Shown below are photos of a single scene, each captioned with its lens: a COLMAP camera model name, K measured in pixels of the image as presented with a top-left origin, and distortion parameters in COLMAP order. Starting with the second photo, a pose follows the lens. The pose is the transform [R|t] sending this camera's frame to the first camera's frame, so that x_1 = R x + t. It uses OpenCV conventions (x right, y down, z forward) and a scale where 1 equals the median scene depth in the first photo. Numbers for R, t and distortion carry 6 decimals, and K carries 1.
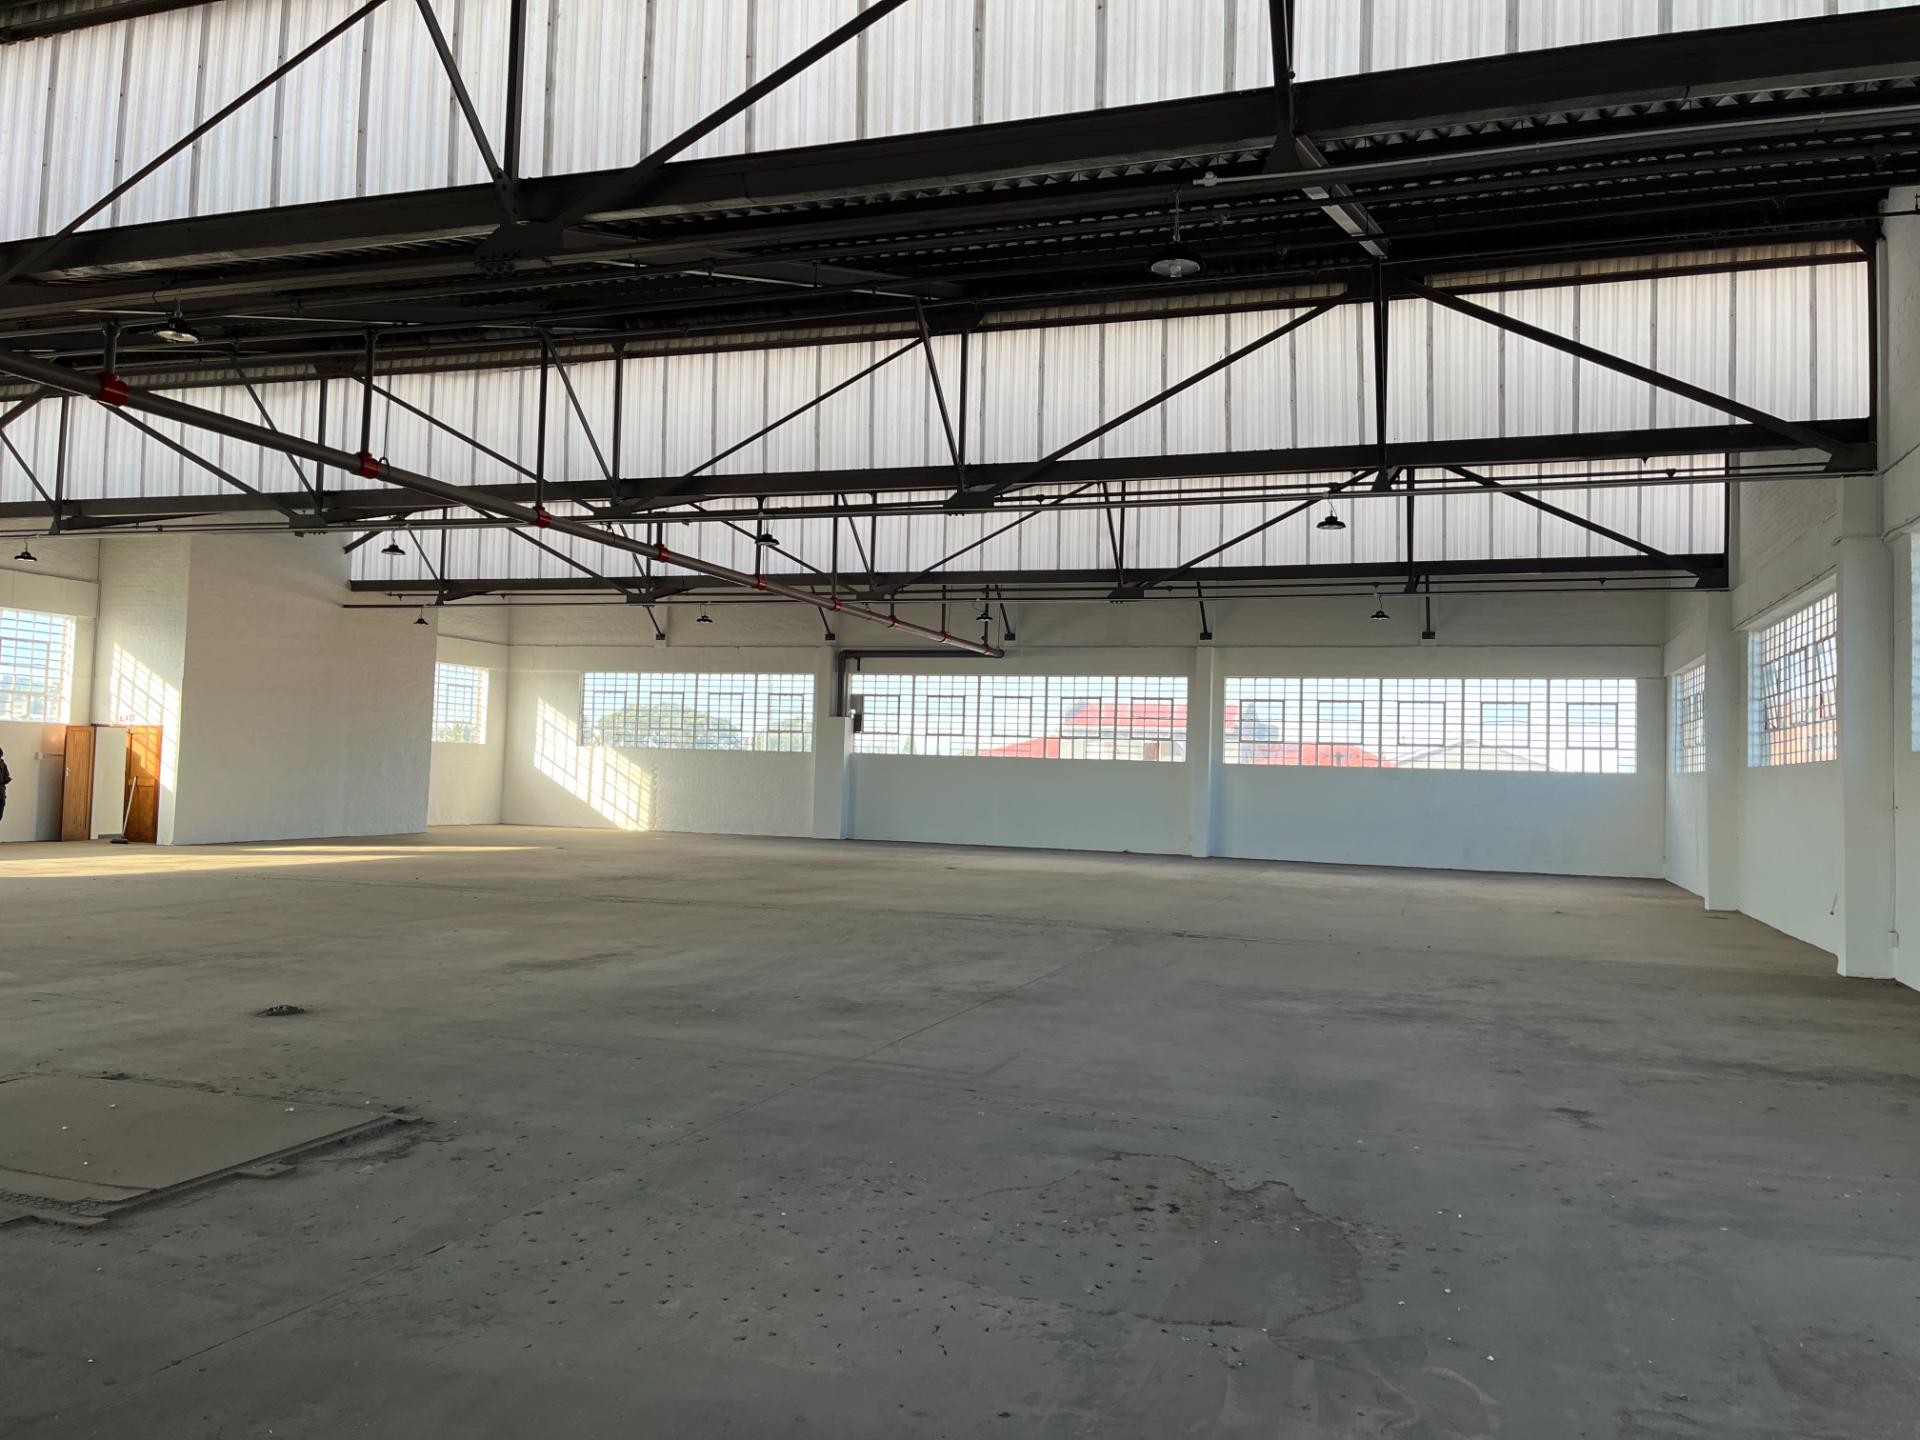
lens RADIAL K [[1450.5, 0, 960.0], [0, 1450.5, 720.0], [0, 0, 1]] dist [0.081117, -0.106991]
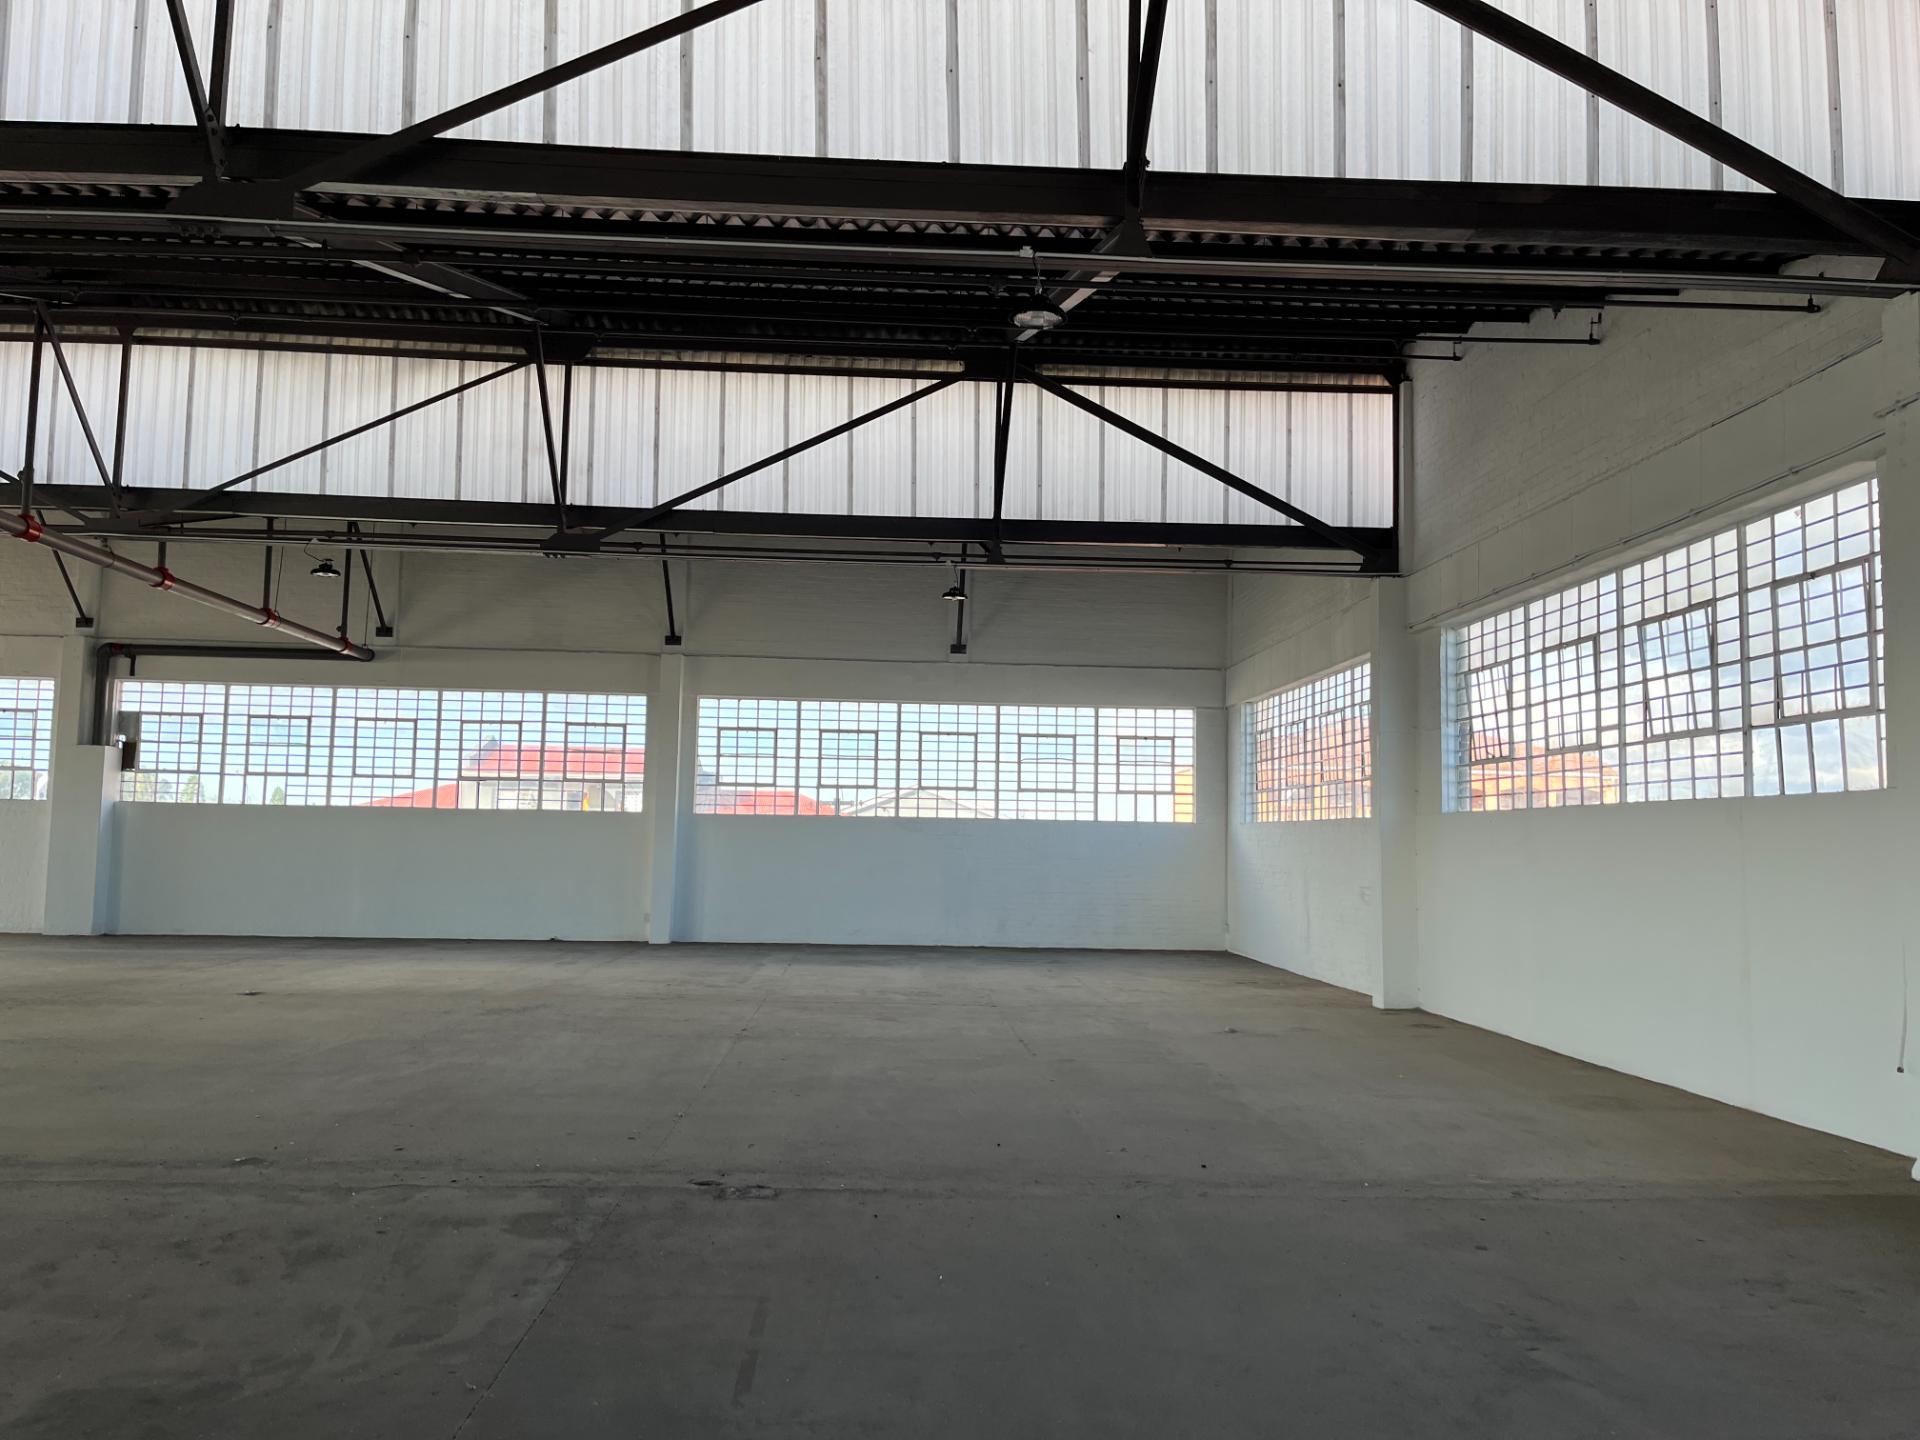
lens RADIAL K [[1450.5, 0, 960.0], [0, 1450.5, 720.0], [0, 0, 1]] dist [0.081117, -0.106991]
pose [[0.923089, 0.021360, 0.383993, 0.023037], [-0.006972, 0.999222, -0.038822, 0.010788], [-0.384524, 0.033159, 0.922519, 0.285744]]
